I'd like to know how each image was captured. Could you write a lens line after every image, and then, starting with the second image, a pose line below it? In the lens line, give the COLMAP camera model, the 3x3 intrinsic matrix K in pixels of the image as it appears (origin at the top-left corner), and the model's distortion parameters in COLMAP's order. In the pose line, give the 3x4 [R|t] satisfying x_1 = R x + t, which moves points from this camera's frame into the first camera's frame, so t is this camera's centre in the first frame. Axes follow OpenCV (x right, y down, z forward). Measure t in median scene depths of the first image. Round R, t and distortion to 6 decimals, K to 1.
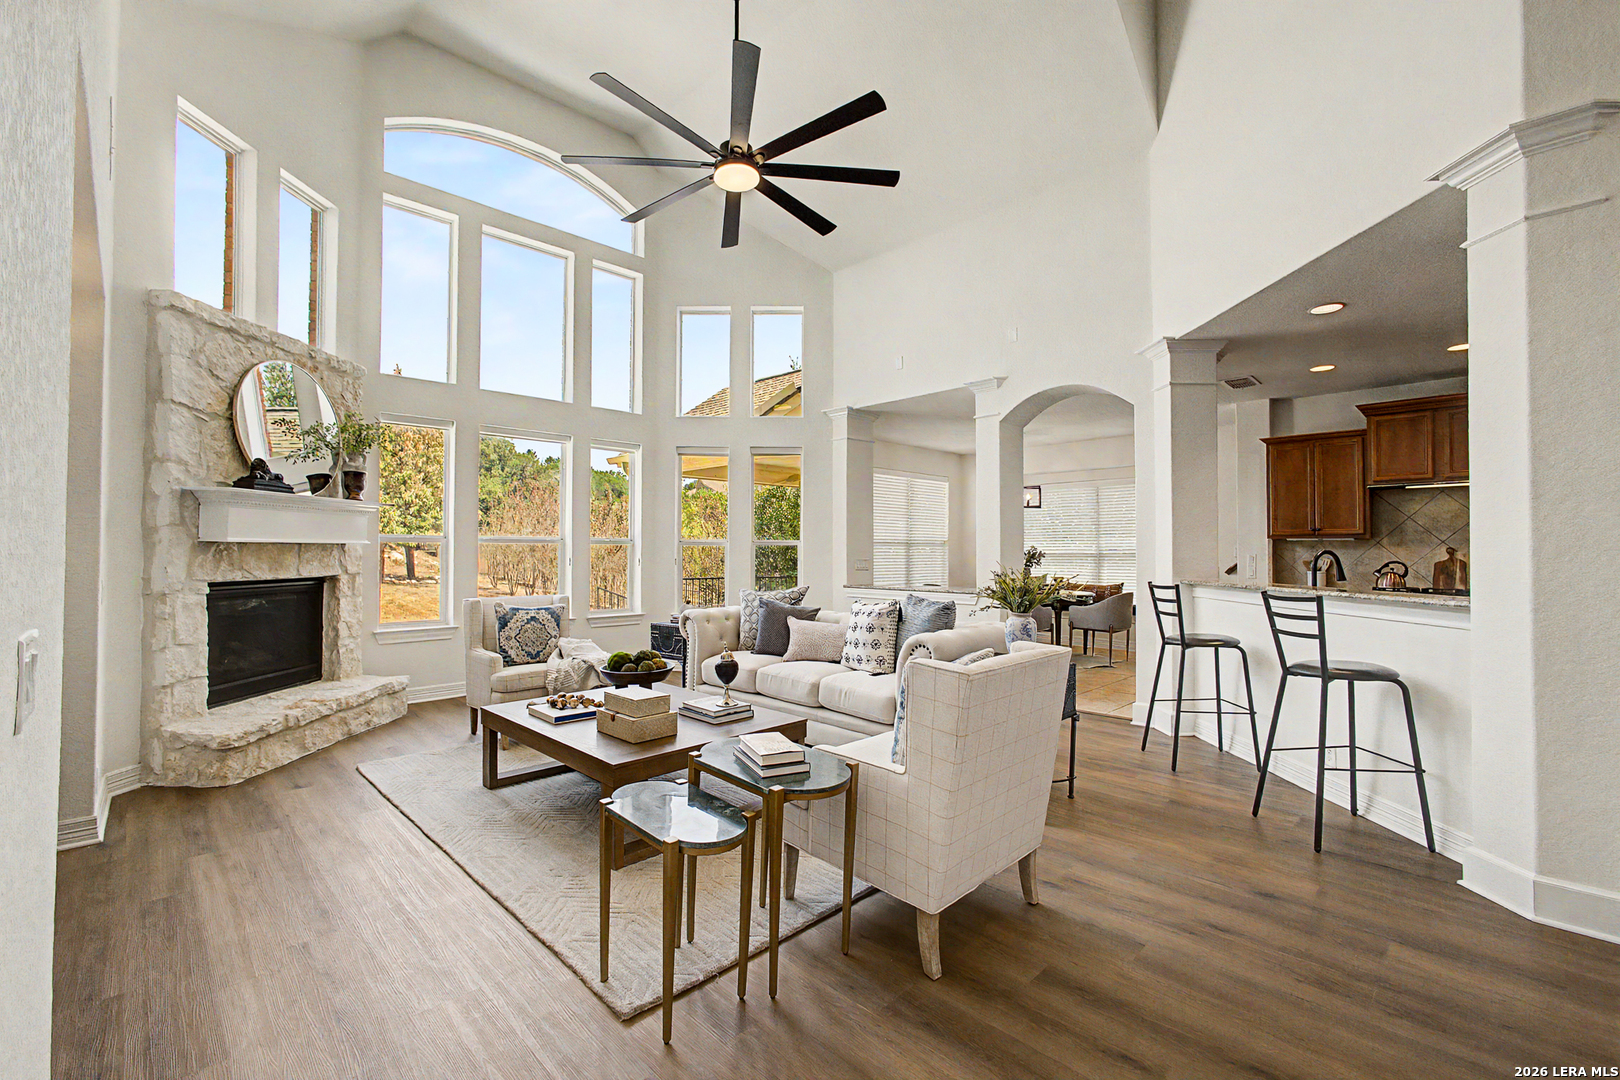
lens RADIAL K [[696.9, 0, 817.0], [0, 696.9, 540.6], [0, 0, 1]] dist [-0.010062, 0.003898]
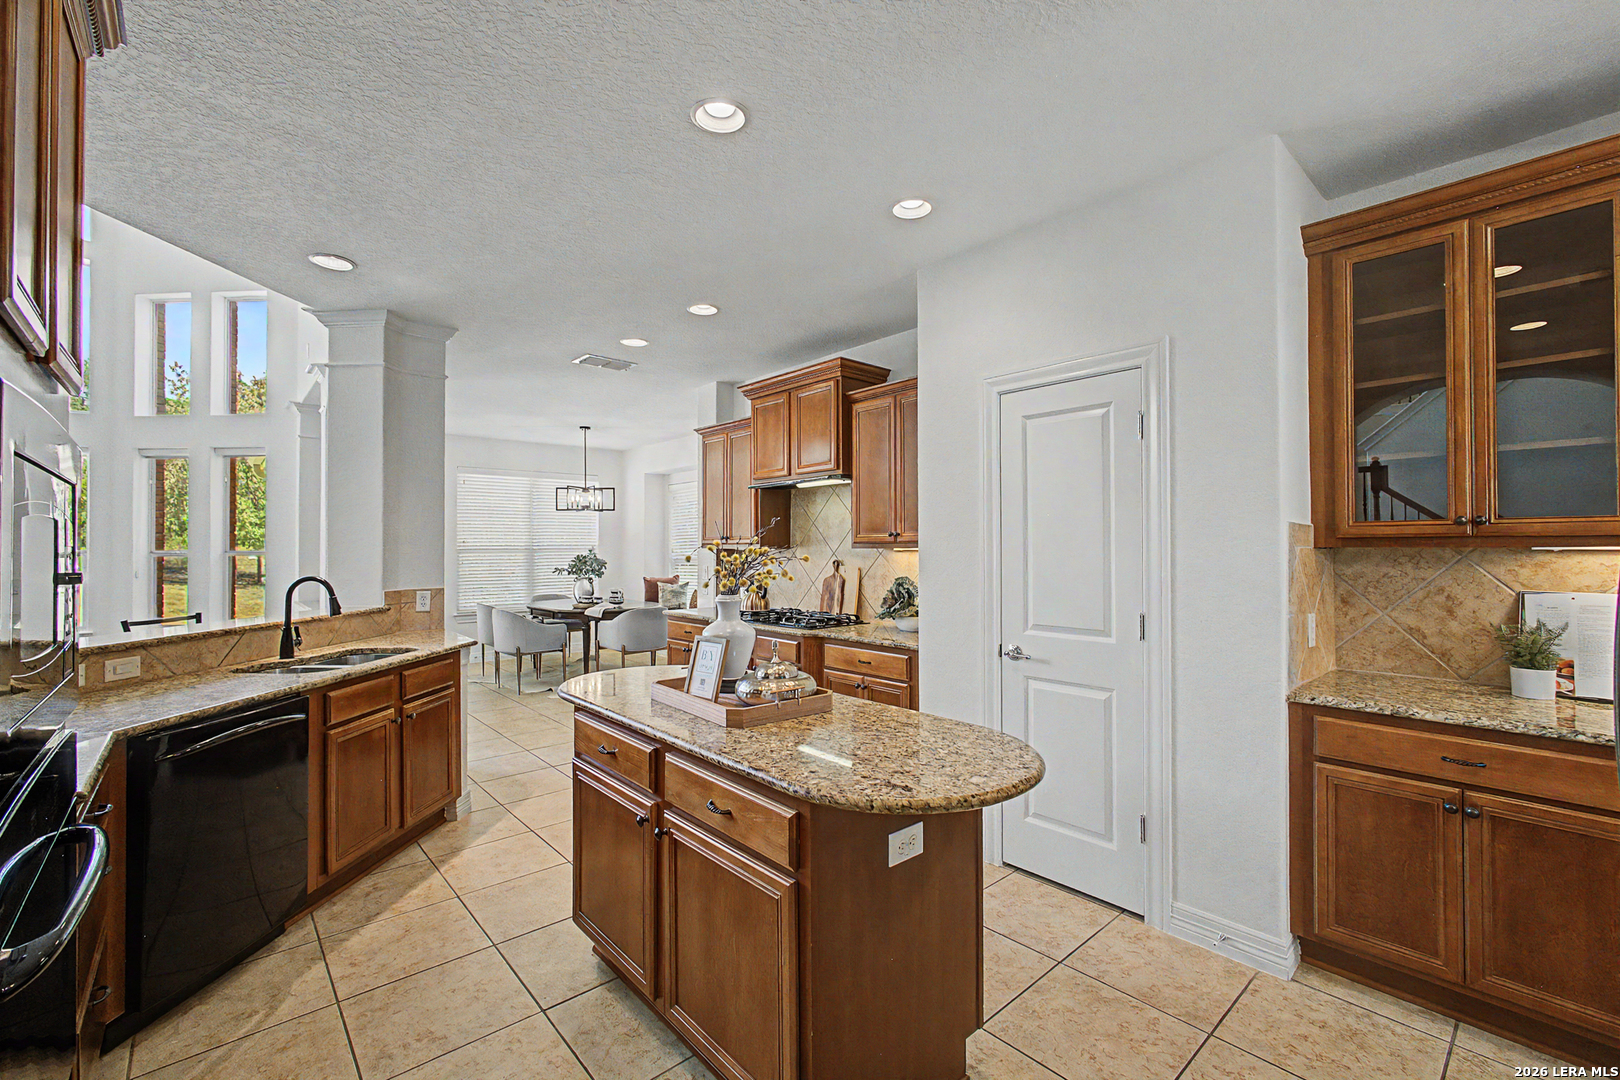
lens RADIAL K [[696.9, 0, 806.5], [0, 696.9, 538.4], [0, 0, 1]] dist [-0.010062, 0.003898]
pose [[0.998135, -0.006064, -0.060747, 1.161285], [0.006667, 0.999931, 0.009723, -0.028556], [0.060684, -0.010110, 0.998106, 0.221515]]
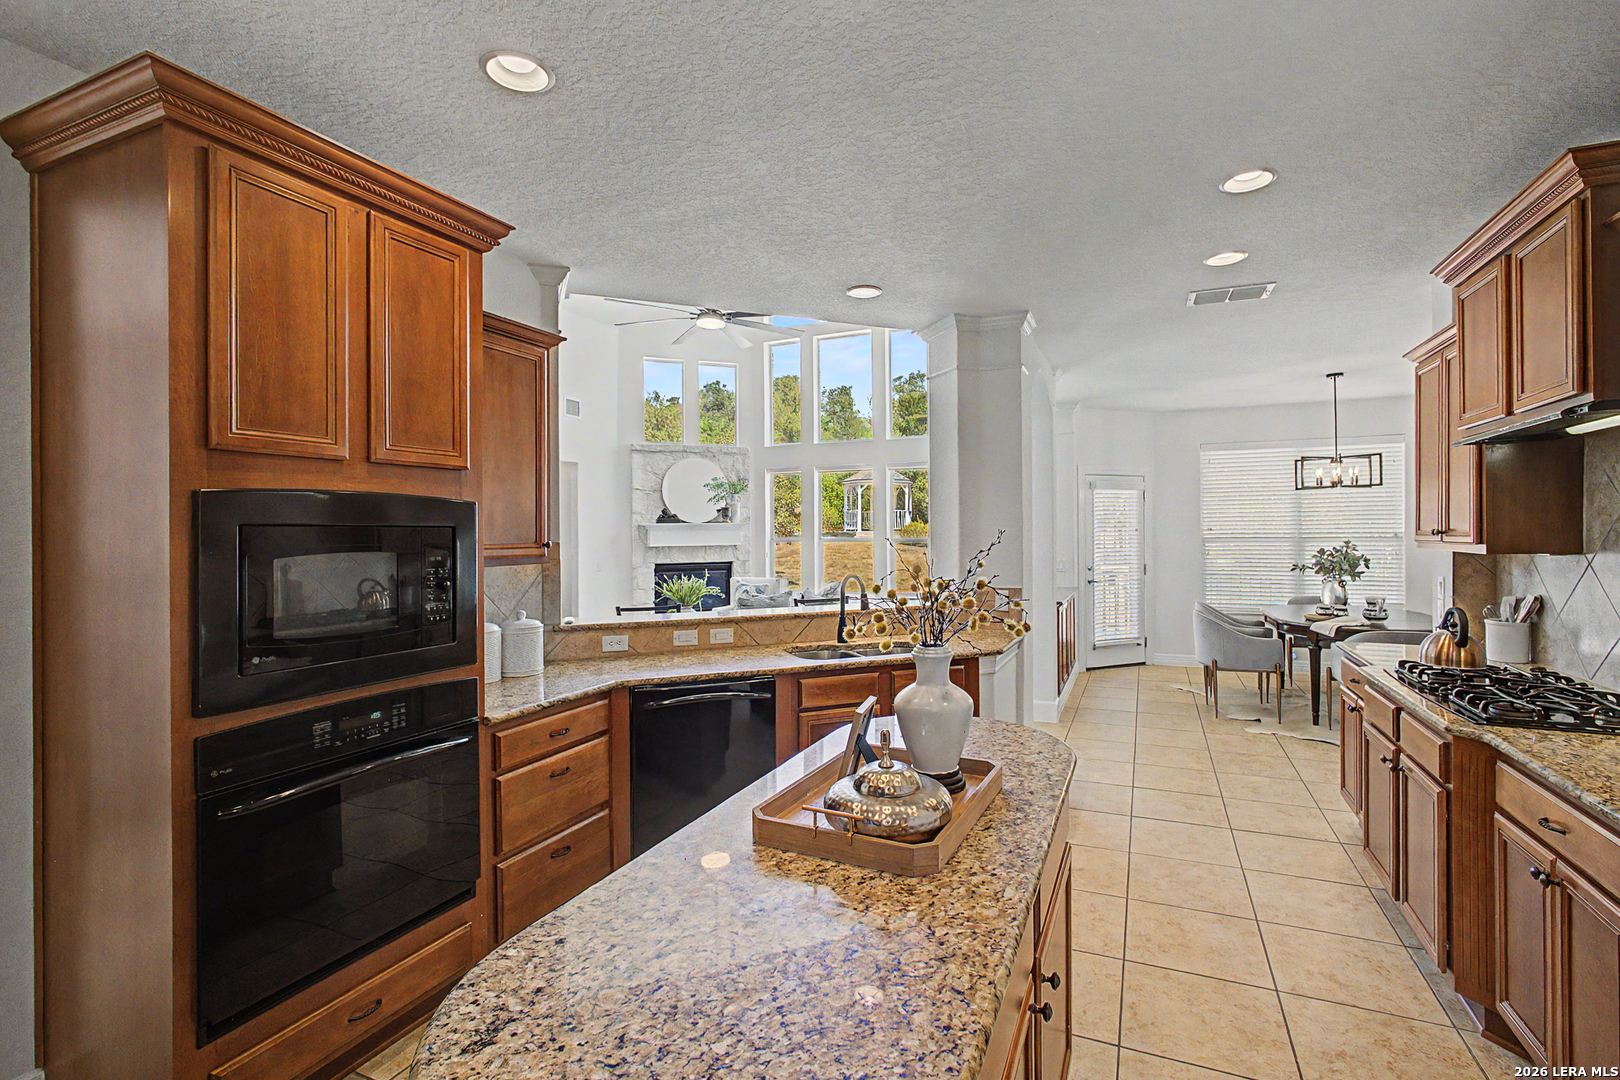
lens RADIAL K [[729.5, 0, 821.4], [0, 729.5, 535.7], [0, 0, 1]] dist [-0.003975, -0.000080]
pose [[0.369930, 0.001590, -0.929058, 1.385612], [0.031194, 0.999413, 0.014131, -0.044008], [0.928536, -0.034208, 0.369663, 0.540642]]
